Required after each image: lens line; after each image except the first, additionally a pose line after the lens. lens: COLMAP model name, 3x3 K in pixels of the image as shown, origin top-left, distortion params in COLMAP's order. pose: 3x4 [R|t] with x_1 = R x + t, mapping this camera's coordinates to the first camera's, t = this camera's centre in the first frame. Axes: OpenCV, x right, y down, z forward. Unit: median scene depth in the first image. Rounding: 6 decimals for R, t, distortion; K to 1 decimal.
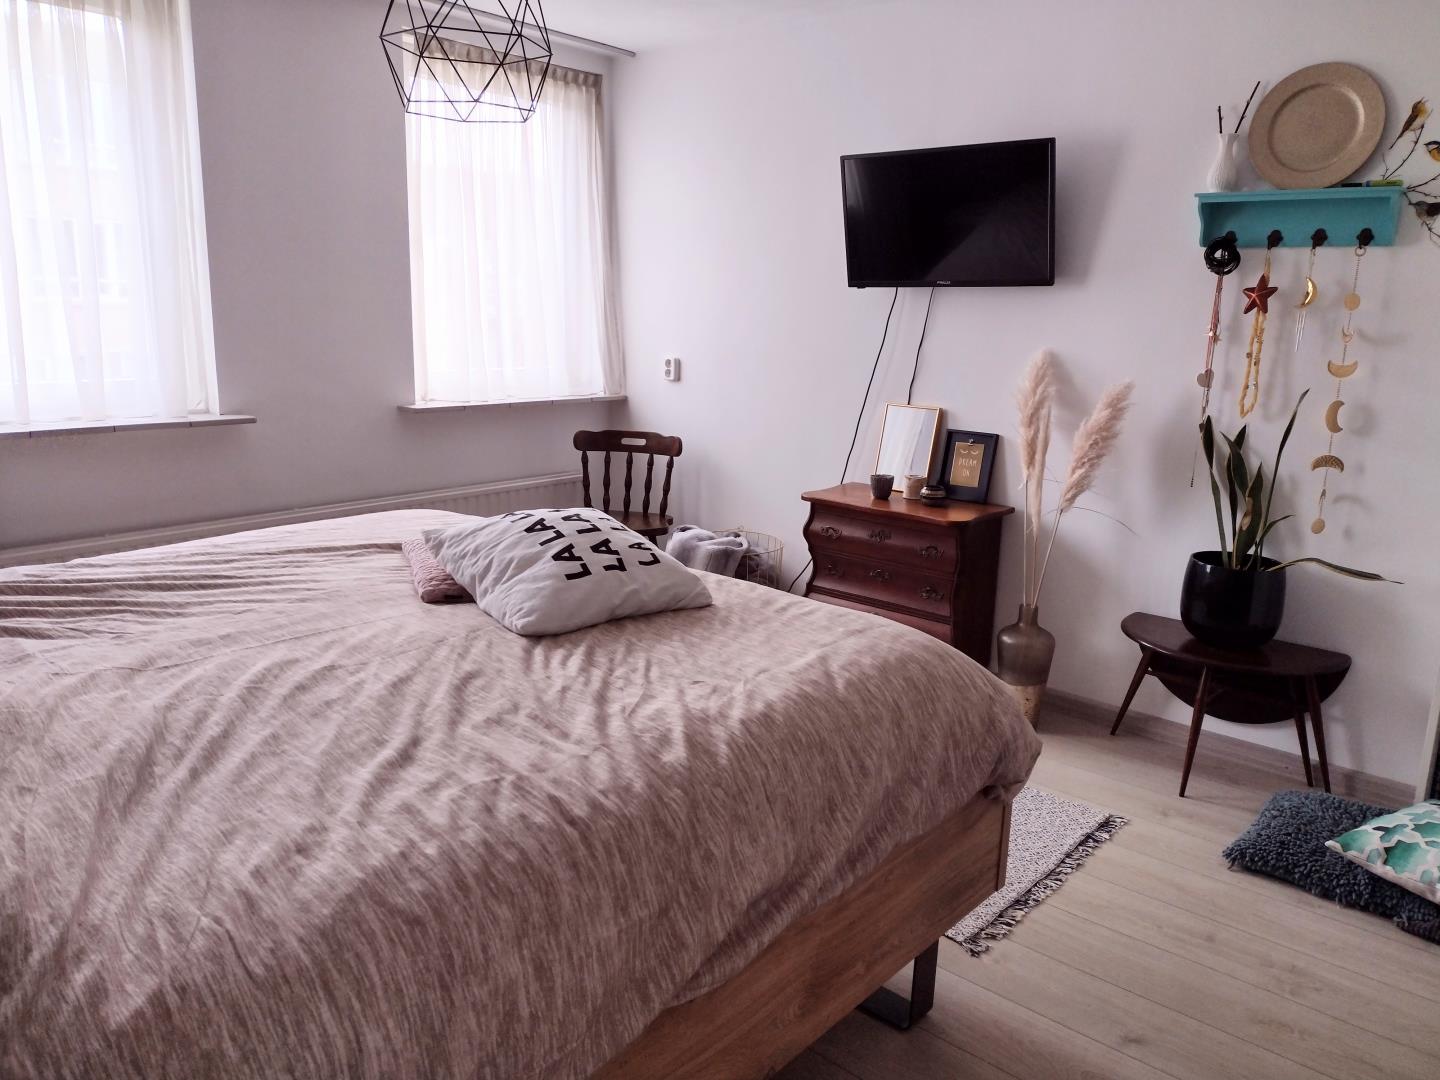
lens RADIAL K [[1083.1, 0, 719.8], [0, 1083.1, 543.3], [0, 0, 1]] dist [0.026283, -0.031928]
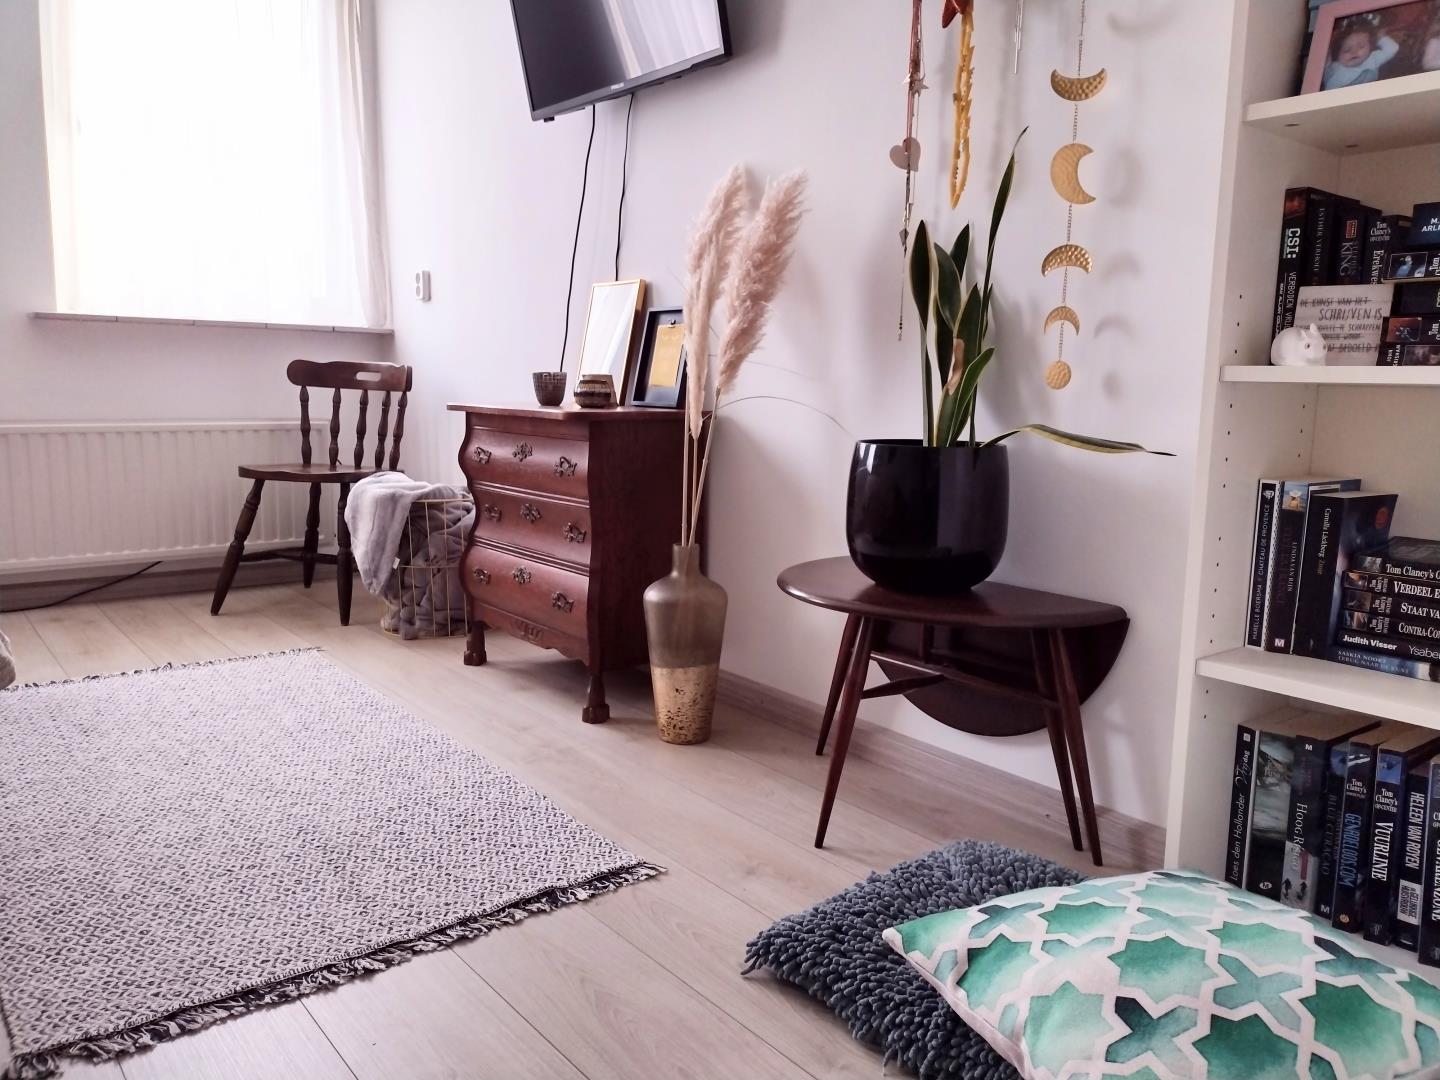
lens RADIAL K [[1083.1, 0, 730.3], [0, 1083.1, 540.8], [0, 0, 1]] dist [0.026283, -0.031928]
pose [[0.983070, 0.018130, -0.182332, 0.464894], [-0.033743, 0.995987, -0.082896, 0.117364], [0.180098, 0.087645, 0.979736, 0.405983]]
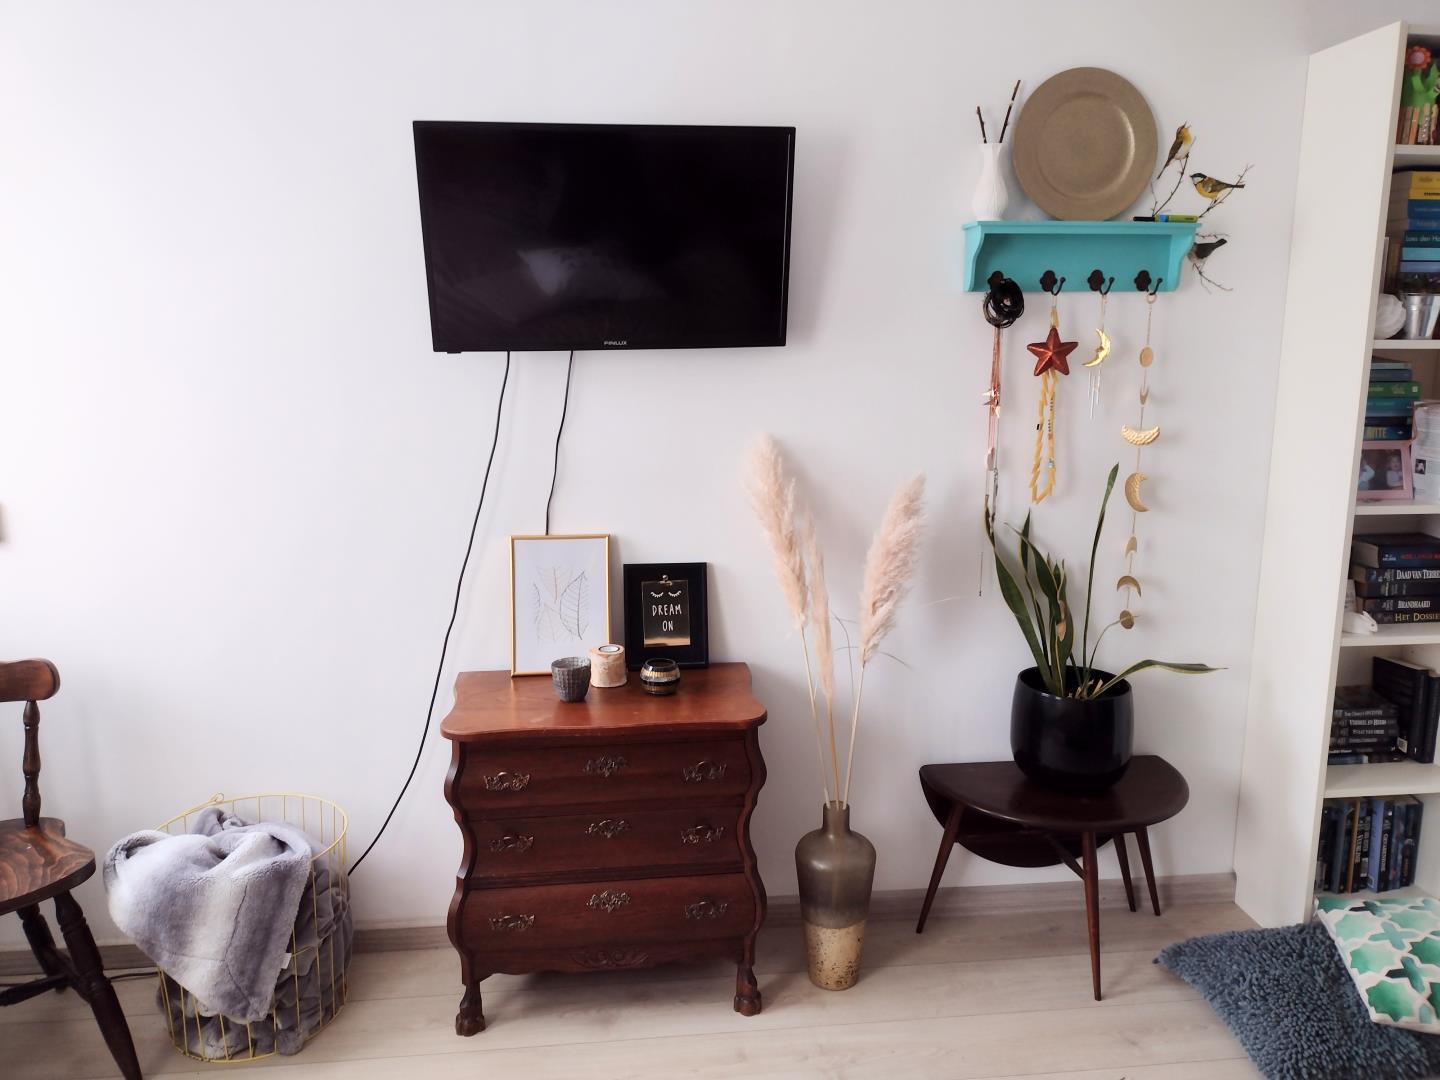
lens RADIAL K [[1083.1, 0, 728.8], [0, 1083.1, 533.5], [0, 0, 1]] dist [0.026283, -0.031928]
pose [[0.675027, -0.164217, 0.719285, -0.244631], [0.180519, 0.982044, 0.054796, -0.175460], [-0.715368, 0.092856, 0.692551, 0.602755]]
